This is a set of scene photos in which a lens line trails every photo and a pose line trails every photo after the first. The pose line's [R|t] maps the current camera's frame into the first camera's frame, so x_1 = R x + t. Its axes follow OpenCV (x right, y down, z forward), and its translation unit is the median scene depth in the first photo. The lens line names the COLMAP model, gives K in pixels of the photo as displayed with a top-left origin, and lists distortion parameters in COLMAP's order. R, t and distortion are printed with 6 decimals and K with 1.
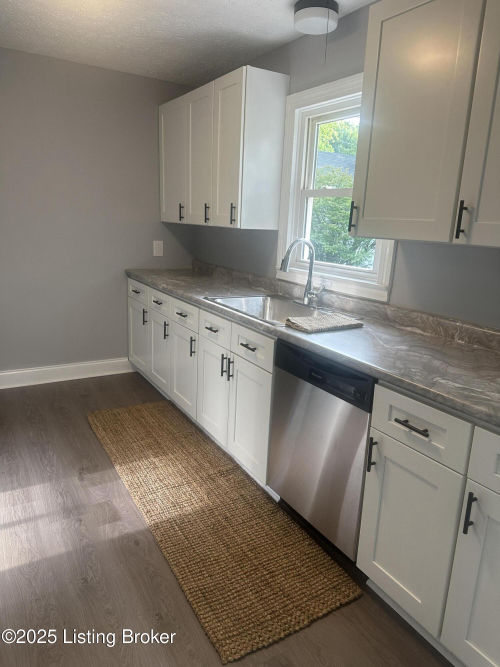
lens RADIAL K [[471.3, 0, 252.6], [0, 471.3, 334.0], [0, 0, 1]] dist [0.082952, -0.116170]
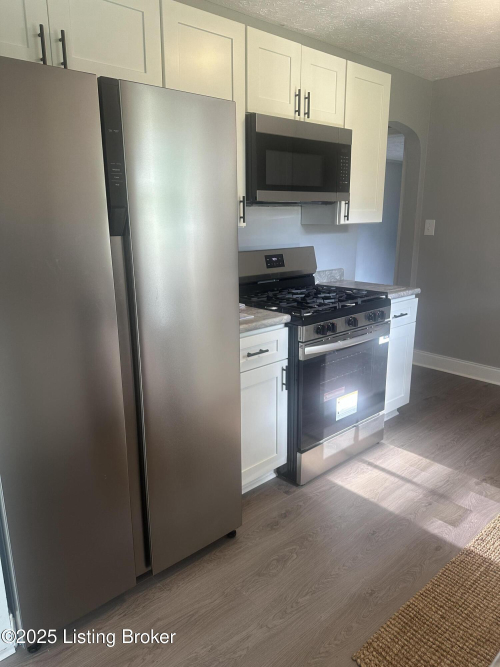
lens RADIAL K [[471.3, 0, 252.6], [0, 471.3, 334.0], [0, 0, 1]] dist [0.082952, -0.116170]
pose [[0.194964, 0.199089, -0.960392, 0.493923], [-0.219725, 0.963160, 0.155058, -0.051657], [0.955882, 0.180791, 0.231527, 0.298537]]
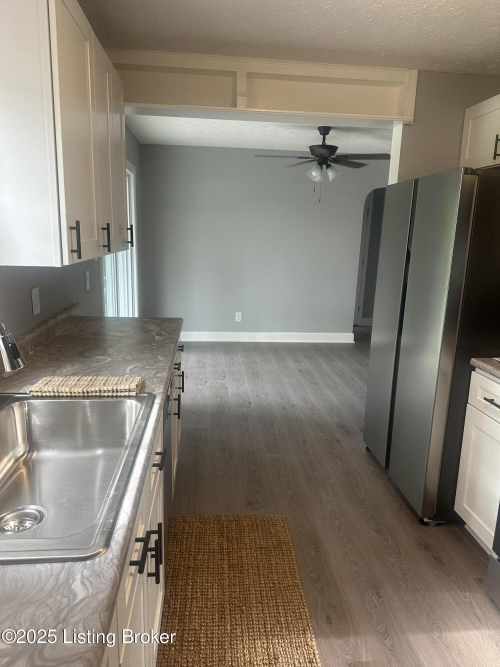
lens RADIAL K [[474.7, 0, 250.1], [0, 474.7, 335.2], [0, 0, 1]] dist [0.066461, -0.080203]
pose [[-0.896966, -0.161000, 0.411741, -0.360490], [0.035242, 0.902330, 0.429604, -0.396143], [-0.440692, 0.399850, -0.803685, 1.437289]]
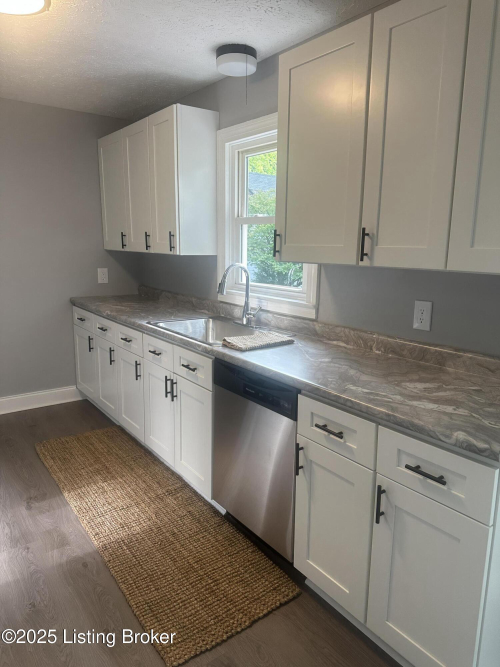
lens RADIAL K [[474.7, 0, 250.1], [0, 474.7, 335.2], [0, 0, 1]] dist [0.066461, -0.080203]
pose [[0.995536, -0.048246, 0.081125, 0.045343], [0.051535, 0.997912, -0.038939, 0.003910], [-0.079077, 0.042946, 0.995943, -0.068430]]
